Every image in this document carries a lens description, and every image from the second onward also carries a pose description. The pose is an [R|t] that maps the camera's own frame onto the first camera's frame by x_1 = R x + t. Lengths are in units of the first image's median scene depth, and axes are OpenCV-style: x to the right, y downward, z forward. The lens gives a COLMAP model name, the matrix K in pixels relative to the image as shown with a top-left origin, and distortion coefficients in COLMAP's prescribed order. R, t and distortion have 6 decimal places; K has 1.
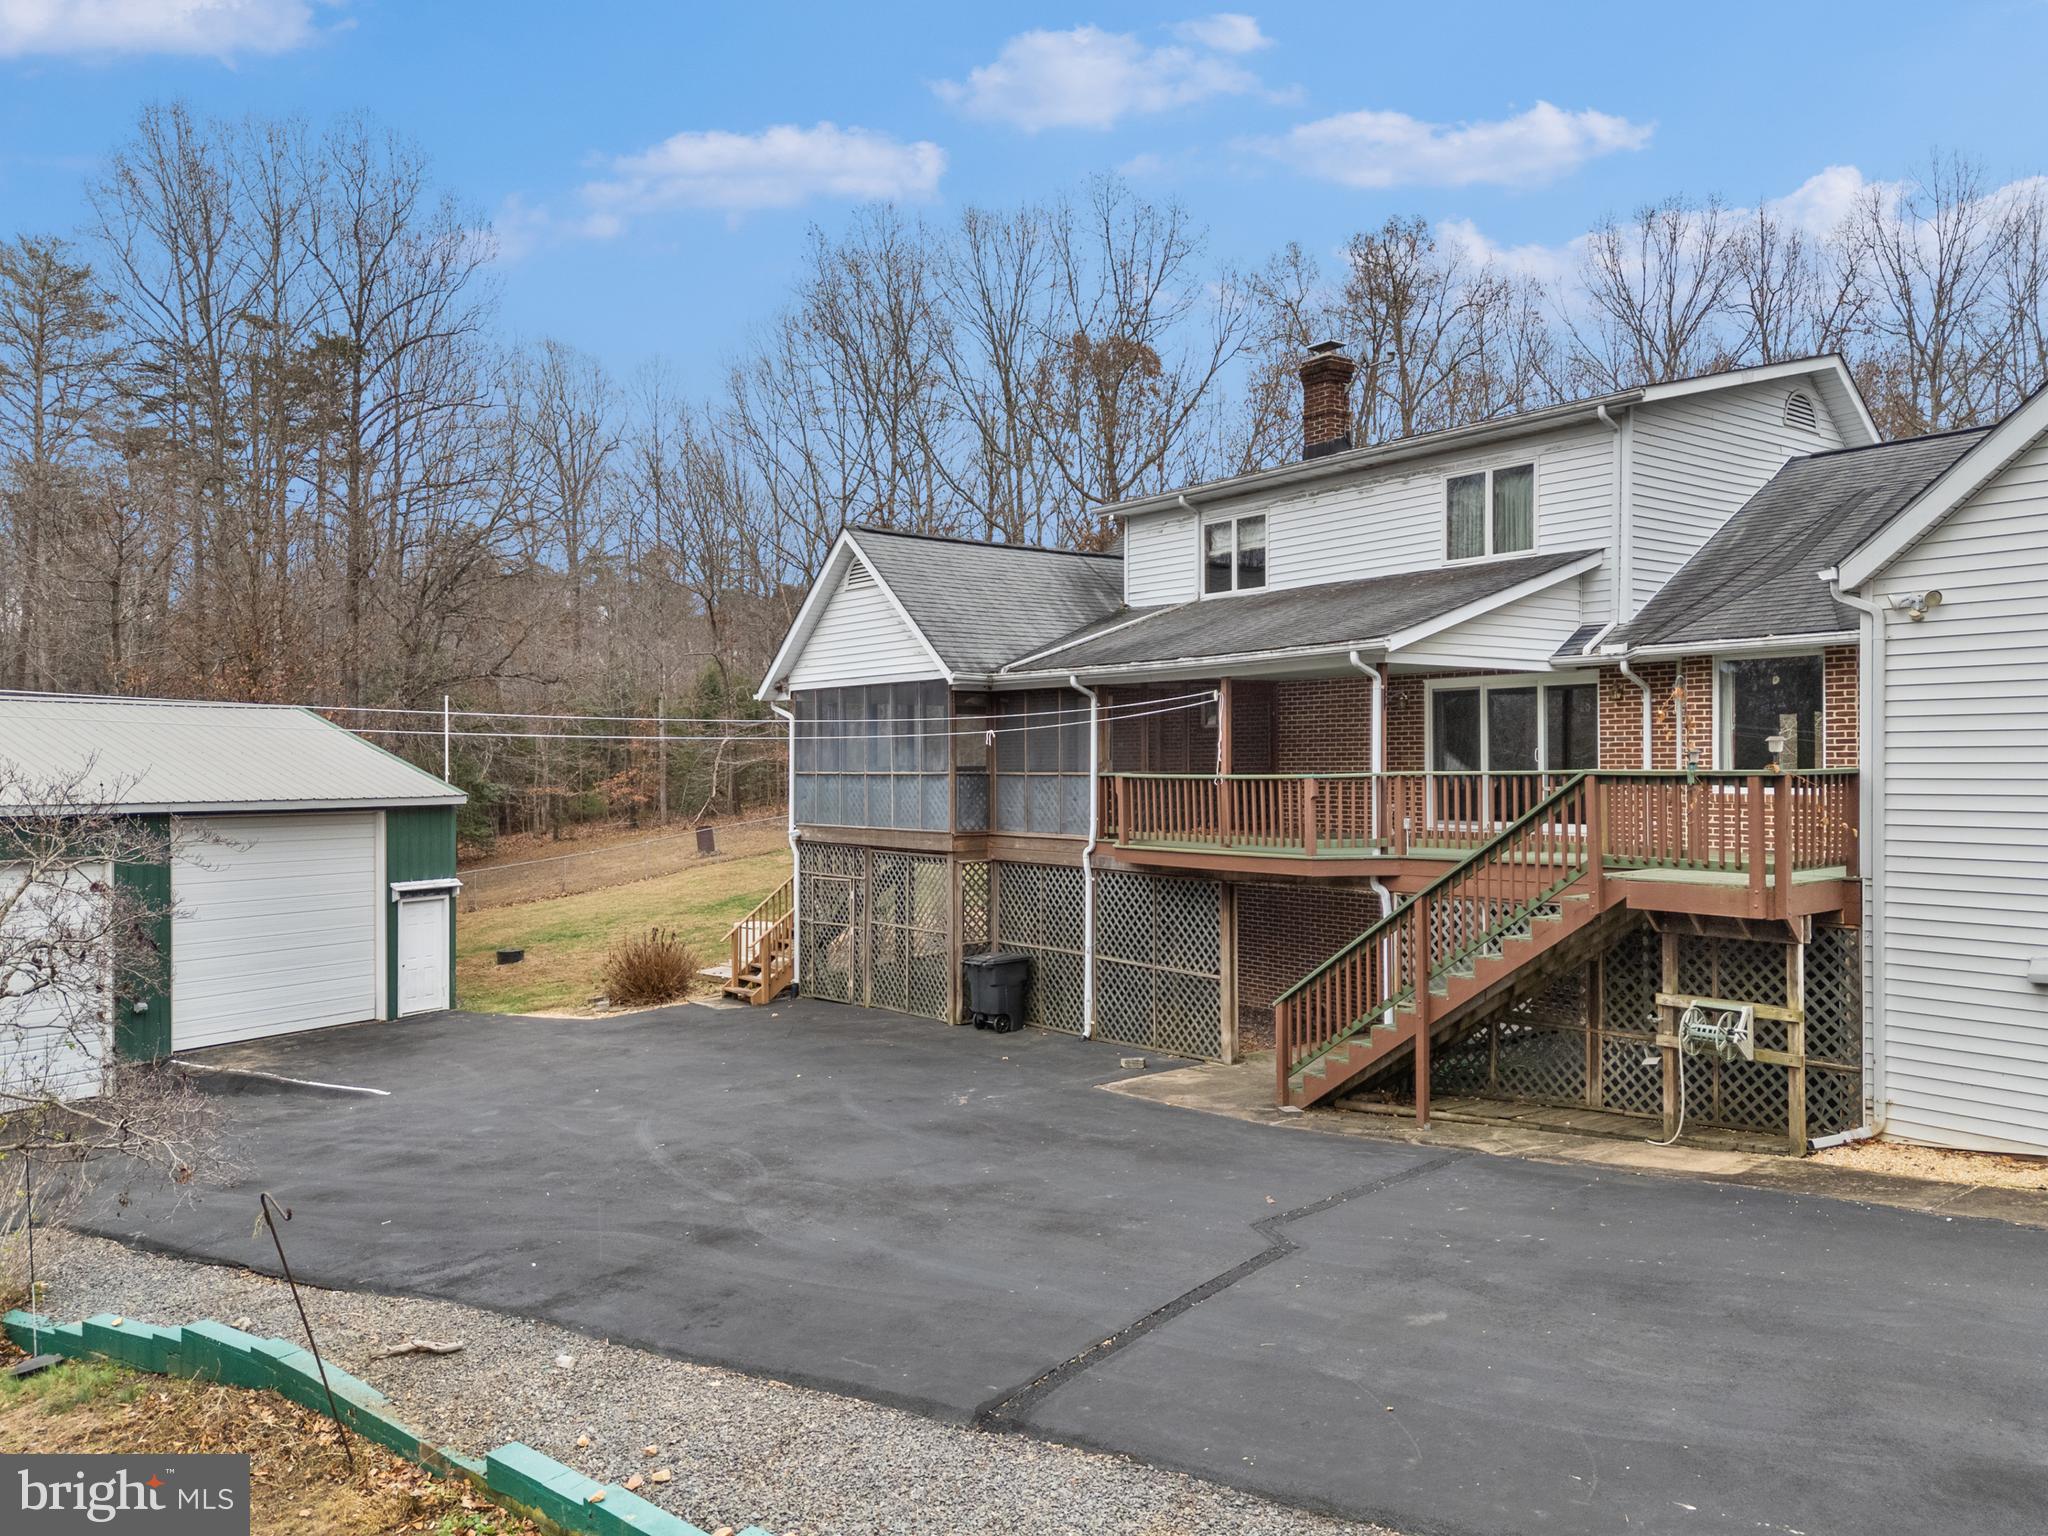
lens RADIAL K [[1509.4, 0, 1042.4], [0, 1509.4, 763.3], [0, 0, 1]] dist [0.067105, -0.041613]
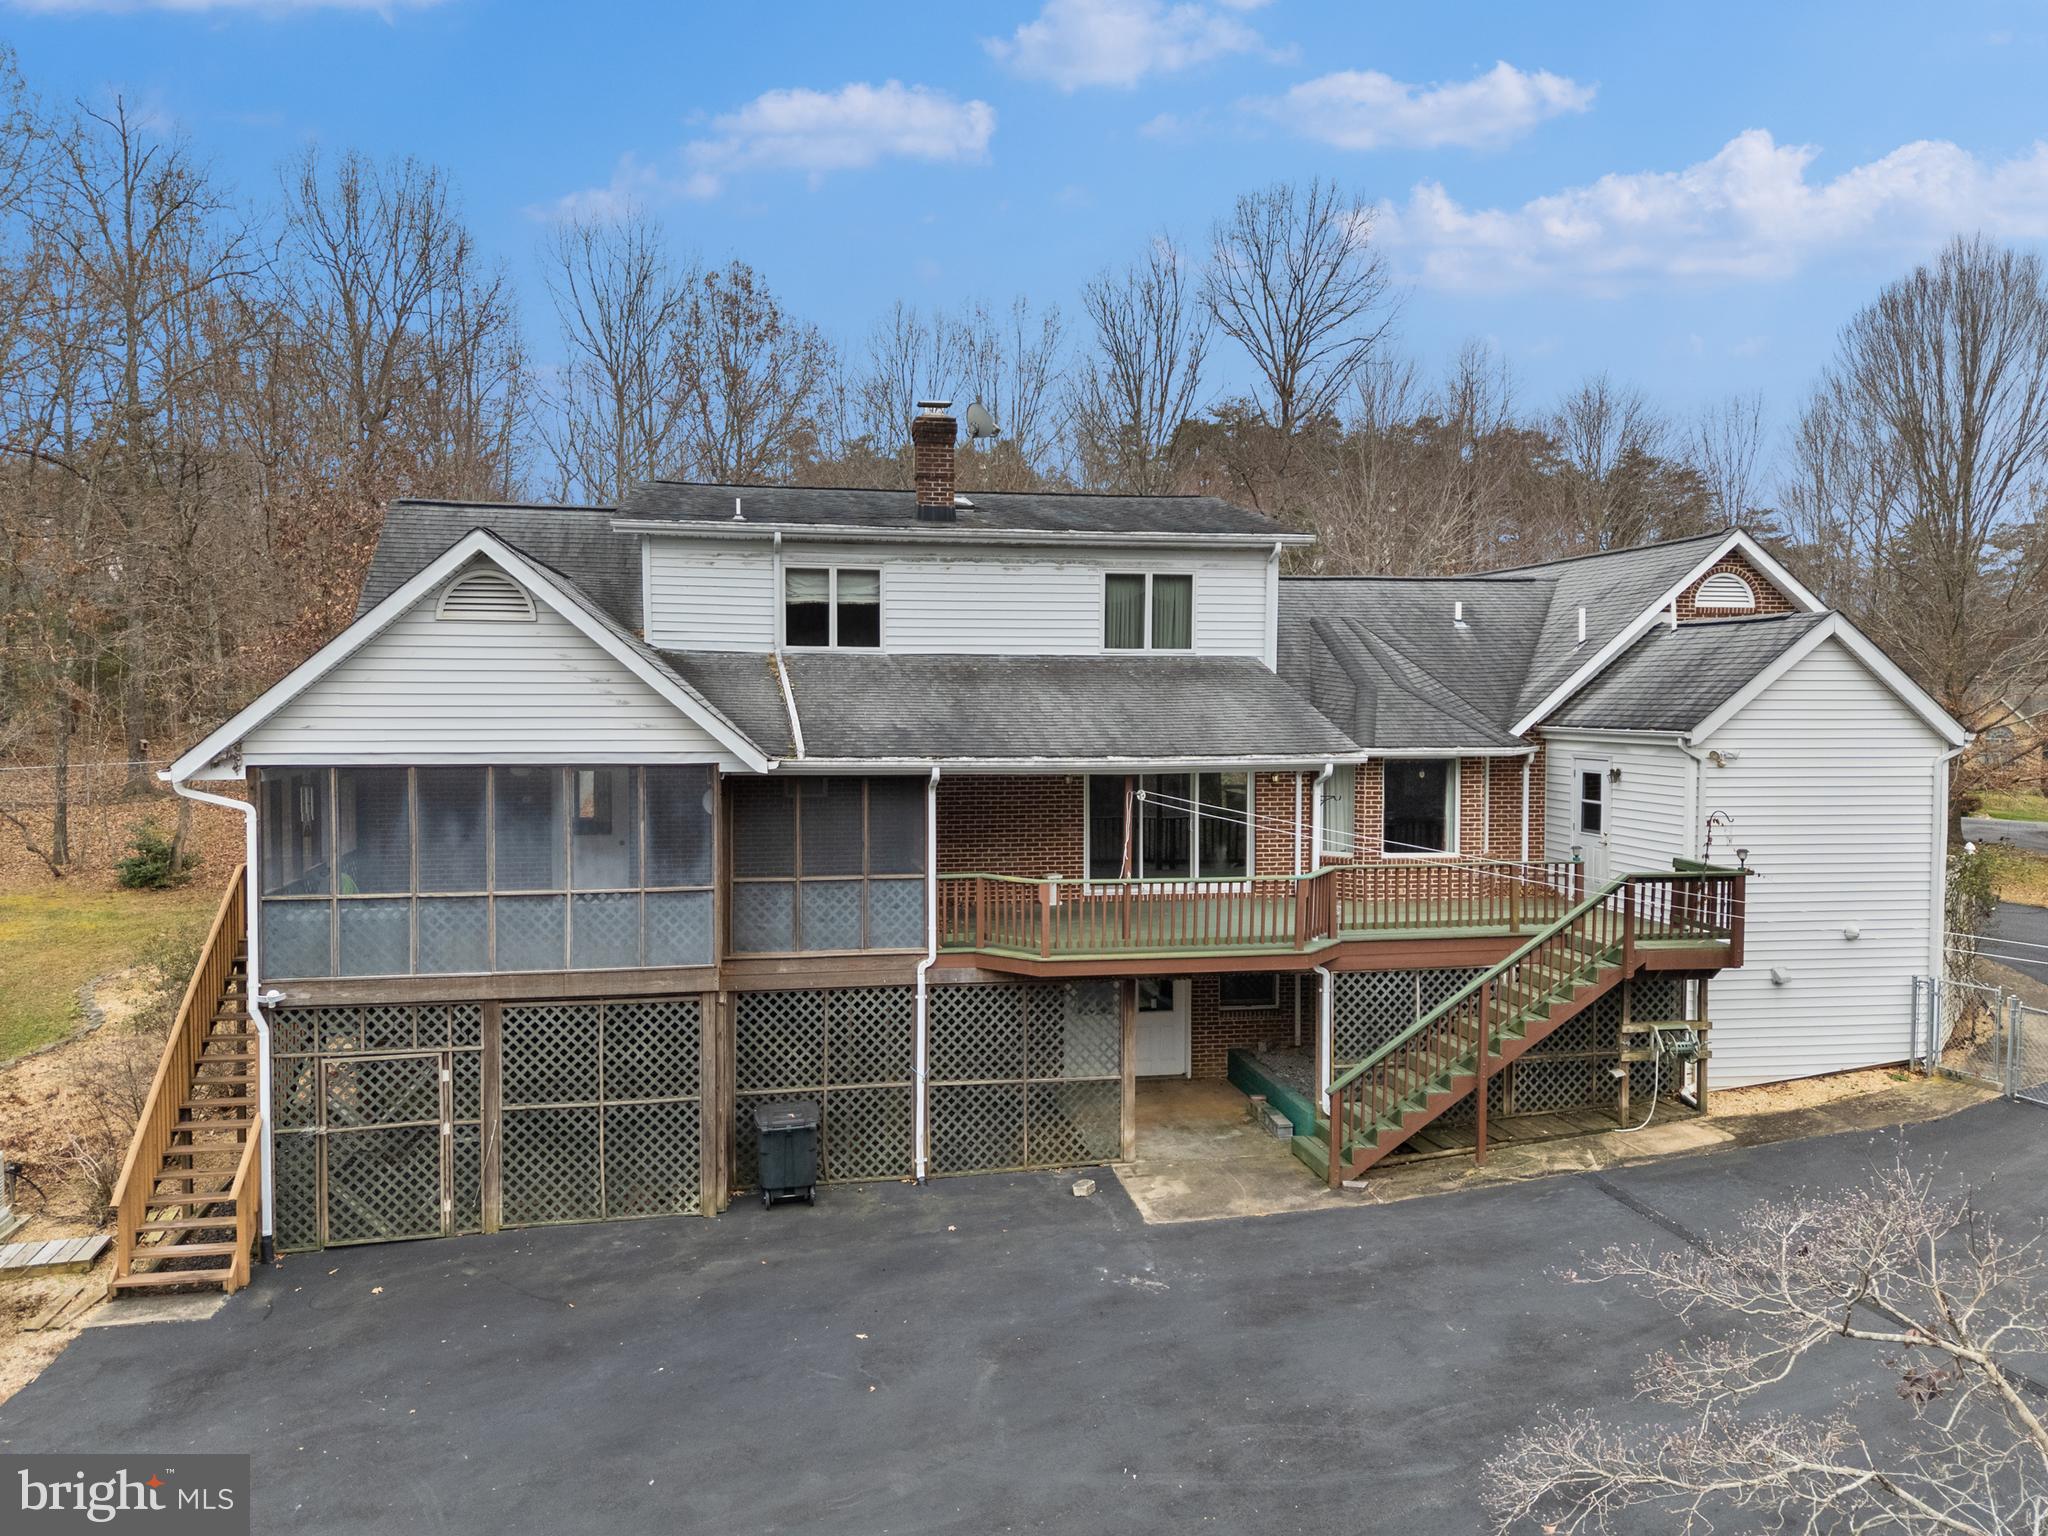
lens RADIAL K [[1509.4, 0, 1031.6], [0, 1509.4, 766.8], [0, 0, 1]] dist [0.067105, -0.041613]
pose [[0.459182, -0.037728, 0.887541, -0.714973], [-0.007188, 0.998907, 0.046181, -0.098018], [-0.888313, -0.027585, 0.458409, 0.551189]]
